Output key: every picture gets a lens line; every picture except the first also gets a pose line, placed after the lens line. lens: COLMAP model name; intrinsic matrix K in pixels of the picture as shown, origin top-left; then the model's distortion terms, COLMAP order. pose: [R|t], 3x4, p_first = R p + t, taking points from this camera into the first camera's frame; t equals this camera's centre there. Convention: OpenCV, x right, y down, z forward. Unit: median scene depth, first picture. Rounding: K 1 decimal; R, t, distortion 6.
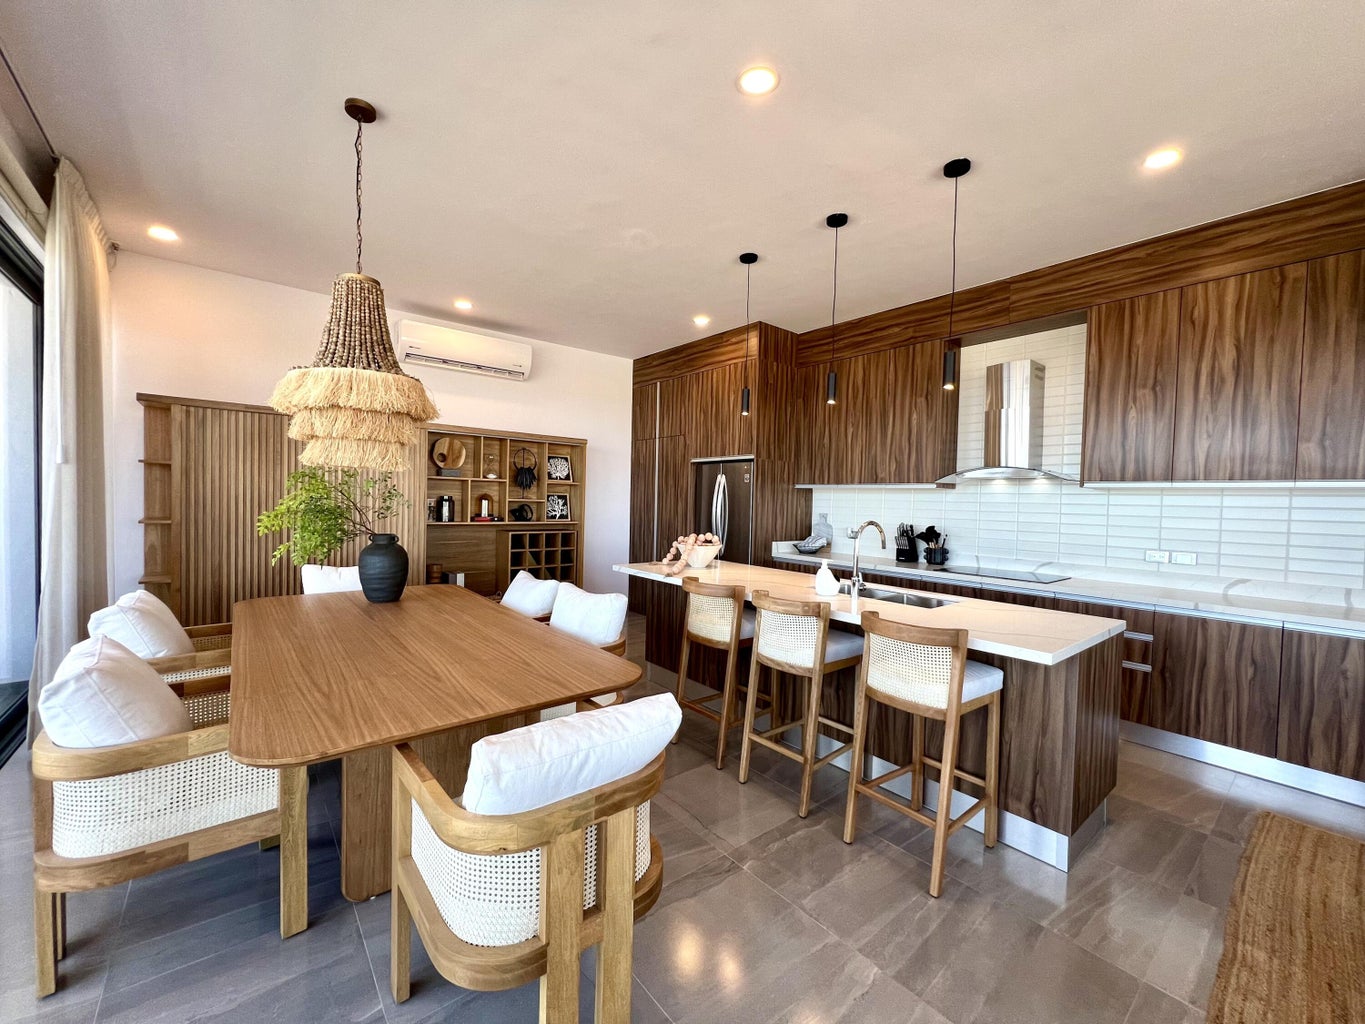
lens RADIAL K [[545.3, 0, 688.5], [0, 545.3, 515.2], [0, 0, 1]] dist [-0.005477, 0.000922]
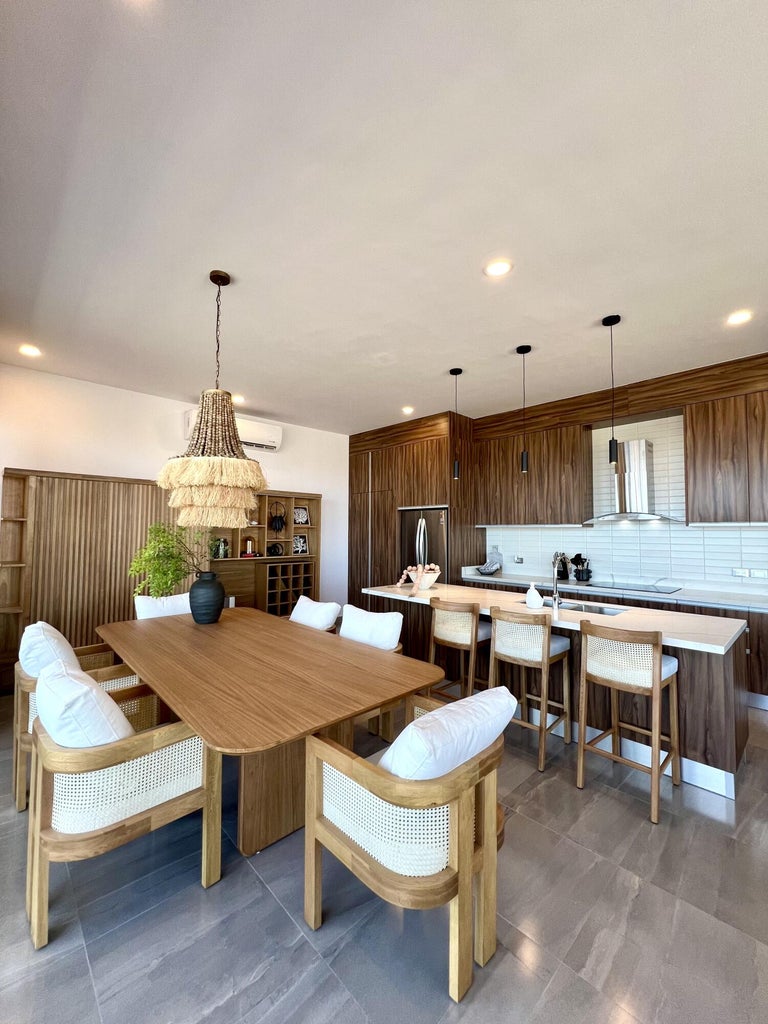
lens RADIAL K [[409.1, 0, 378.0], [0, 409.1, 513.9], [0, 0, 1]] dist [-0.005477, 0.000922]
pose [[0.997672, -0.016228, 0.066239, -0.229565], [0.020796, 0.997408, -0.068878, -0.033706], [-0.064949, 0.070095, 0.995424, -0.050319]]
